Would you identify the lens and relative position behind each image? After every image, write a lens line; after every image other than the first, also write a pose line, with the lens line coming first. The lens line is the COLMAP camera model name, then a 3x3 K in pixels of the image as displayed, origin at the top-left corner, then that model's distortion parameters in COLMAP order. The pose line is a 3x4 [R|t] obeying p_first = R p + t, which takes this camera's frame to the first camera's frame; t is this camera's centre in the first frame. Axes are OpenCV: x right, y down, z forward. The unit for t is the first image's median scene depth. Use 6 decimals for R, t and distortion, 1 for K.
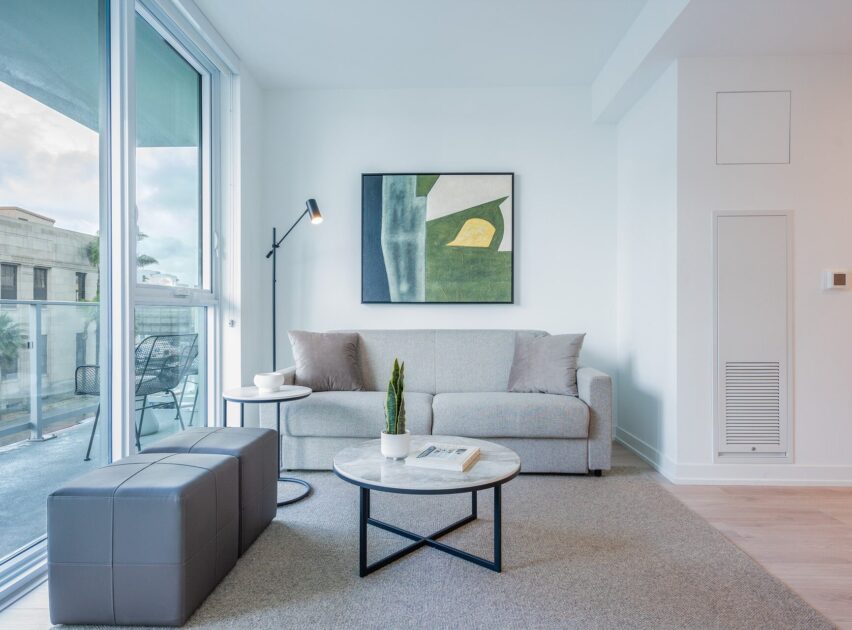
lens RADIAL K [[528.5, 0, 426.7], [0, 528.5, 312.4], [0, 0, 1]] dist [0.010616, -0.001102]
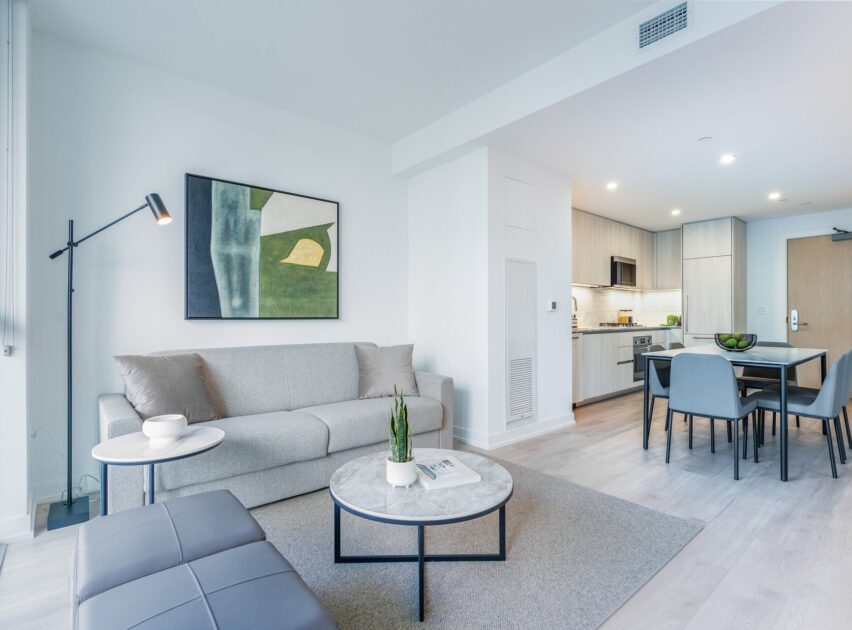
lens RADIAL K [[424.9, 0, 425.0], [0, 424.9, 315.4], [0, 0, 1]] dist [-0.001185, 0.001306]
pose [[0.752163, 0.001268, 0.658976, -0.292114], [0.002968, 0.999981, -0.005312, -0.018724], [-0.658970, 0.005952, 0.752145, 0.202078]]
